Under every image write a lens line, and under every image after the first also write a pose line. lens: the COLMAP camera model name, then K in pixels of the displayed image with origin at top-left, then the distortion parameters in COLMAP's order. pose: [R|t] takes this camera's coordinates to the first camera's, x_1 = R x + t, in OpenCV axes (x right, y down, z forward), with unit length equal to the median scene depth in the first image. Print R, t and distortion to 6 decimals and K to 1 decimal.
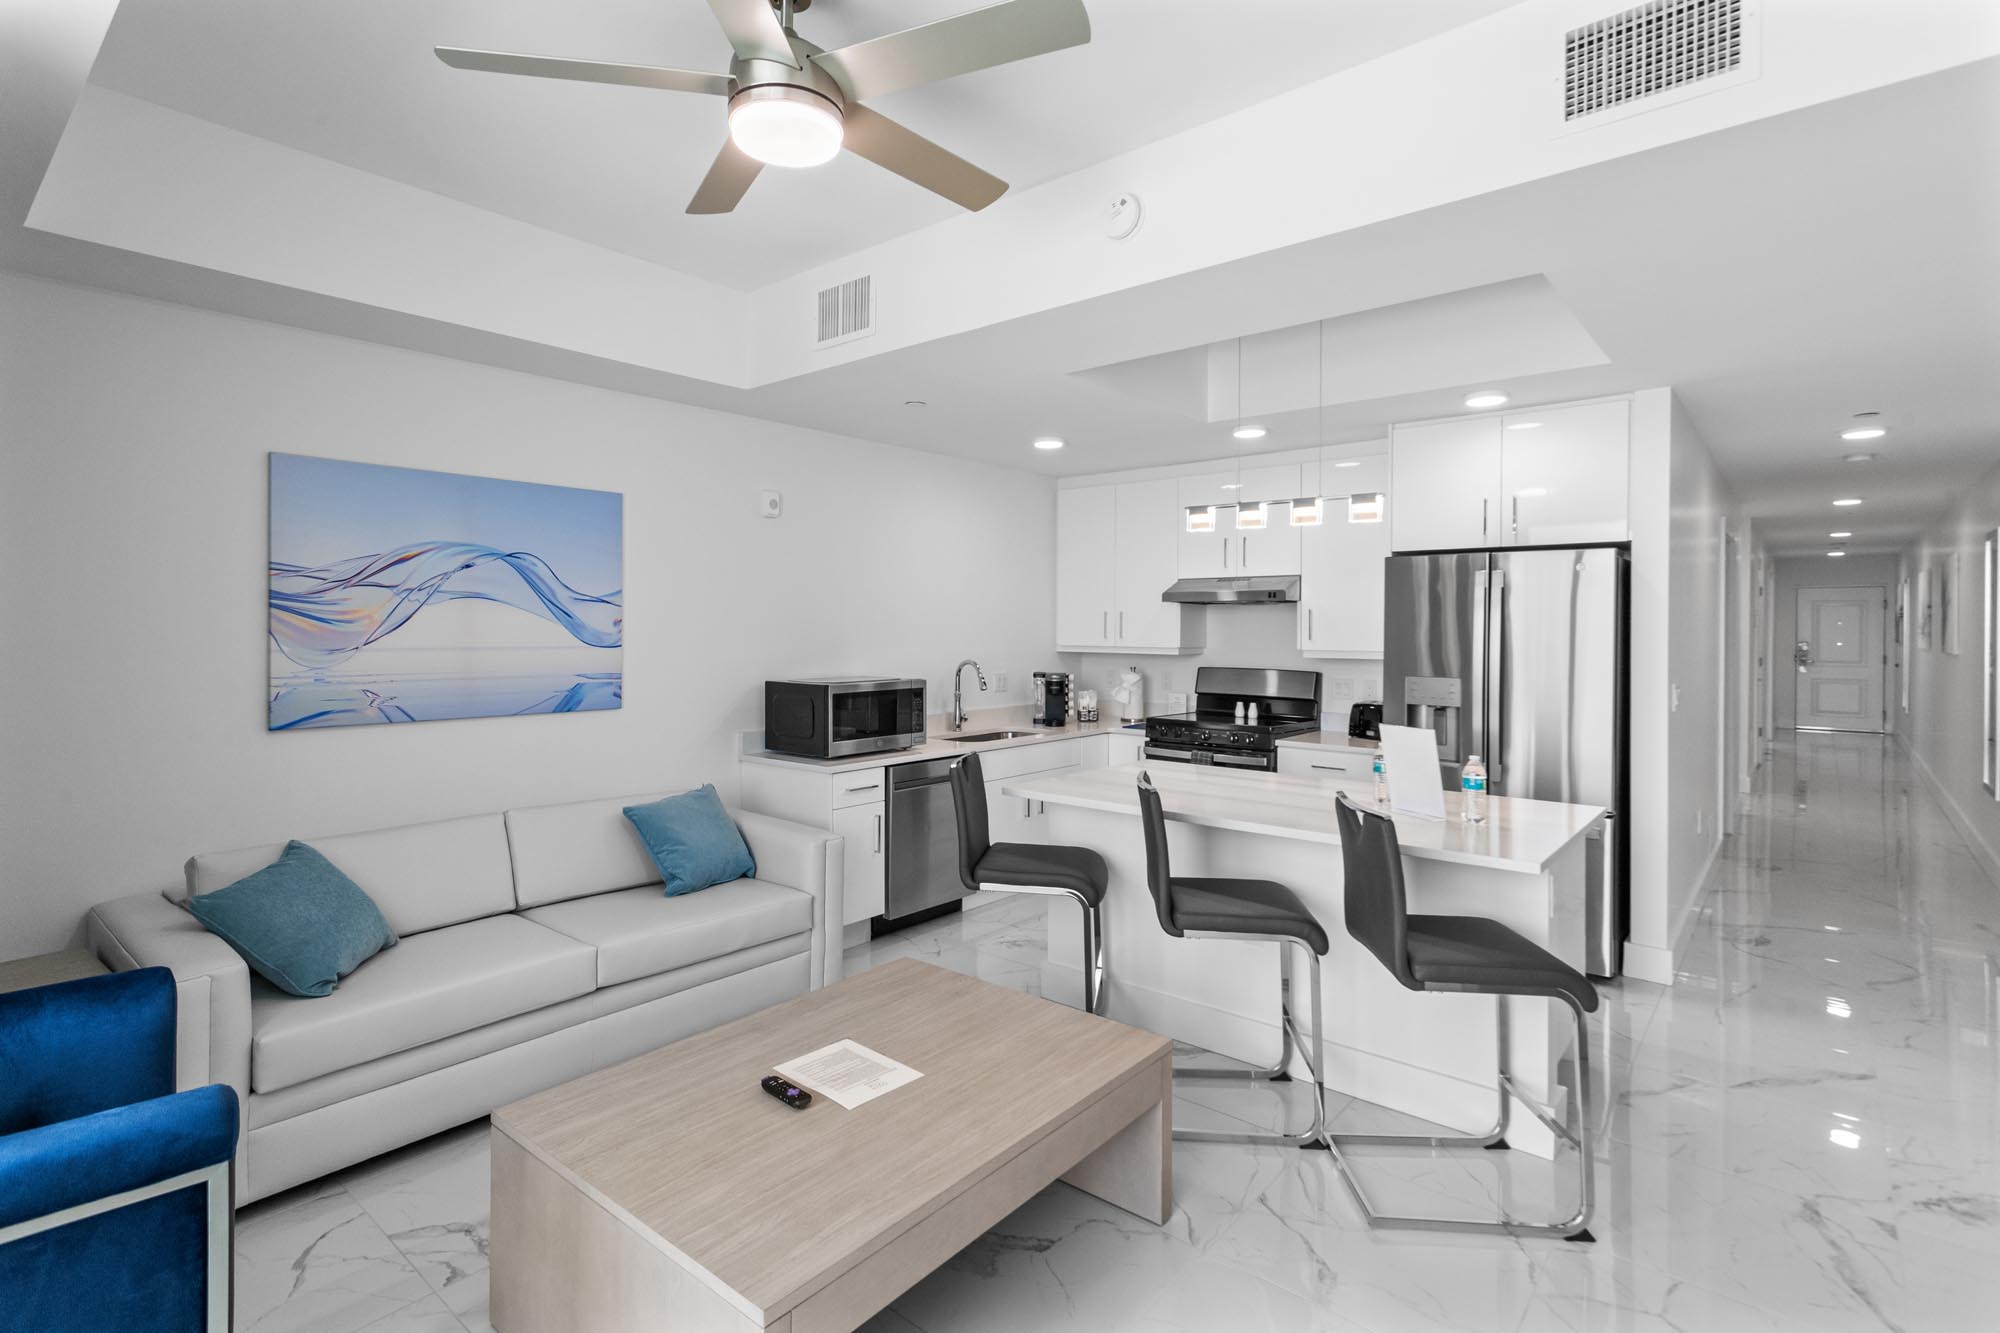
lens RADIAL K [[956.4, 0, 992.7], [0, 956.4, 624.8], [0, 0, 1]] dist [-0.000464, -0.001434]
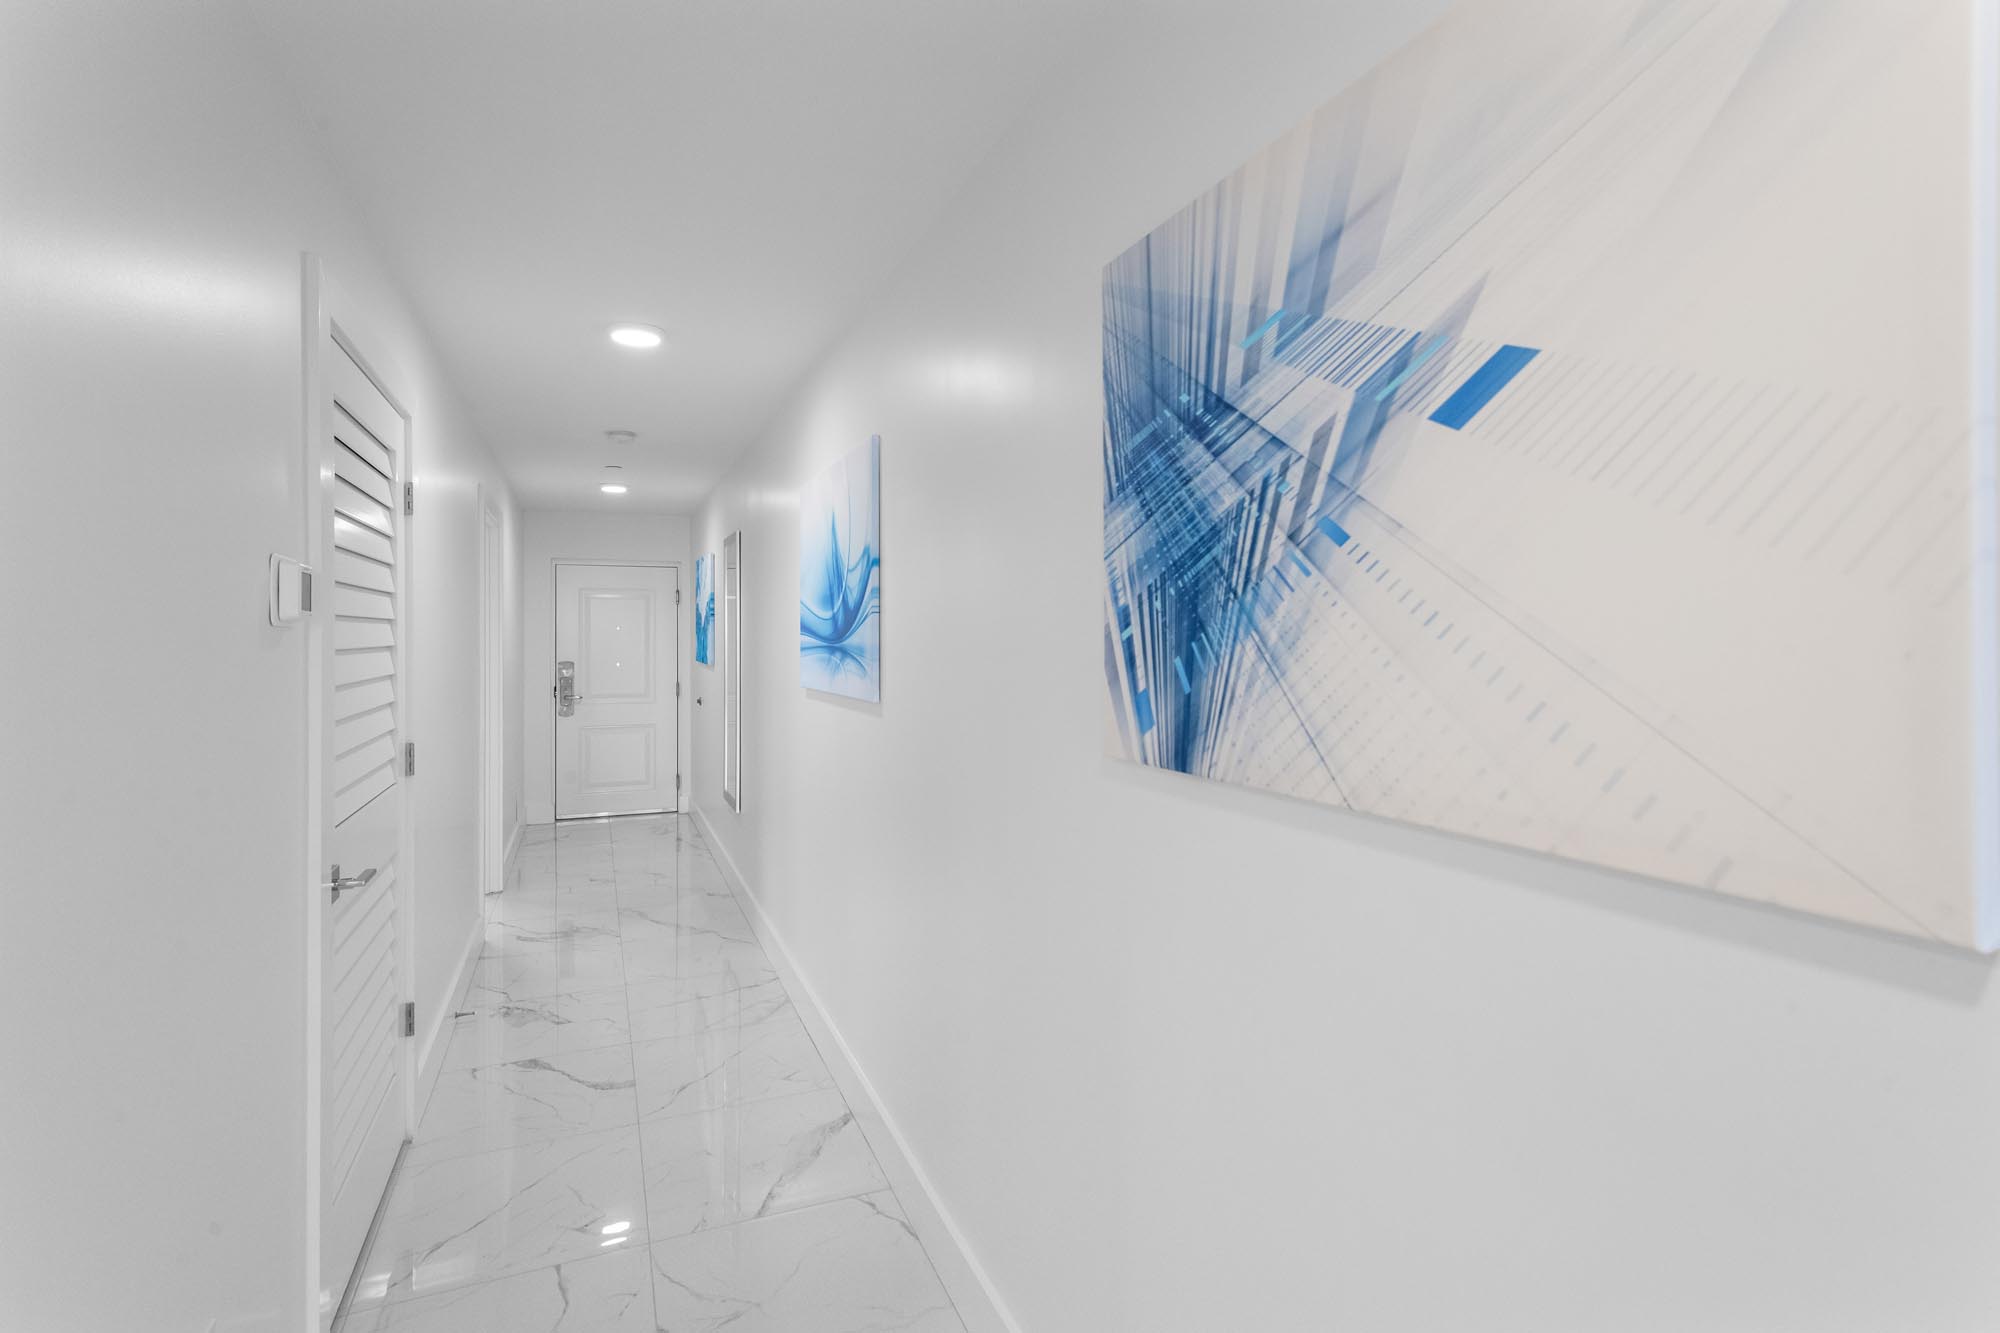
lens RADIAL K [[956.4, 0, 992.7], [0, 956.4, 624.8], [0, 0, 1]] dist [-0.000464, -0.001434]
pose [[0.442949, 0.005575, 0.896529, 0.198209], [-0.000154, 0.999981, -0.006143, -0.000201], [-0.896547, 0.002583, 0.442942, 0.228978]]
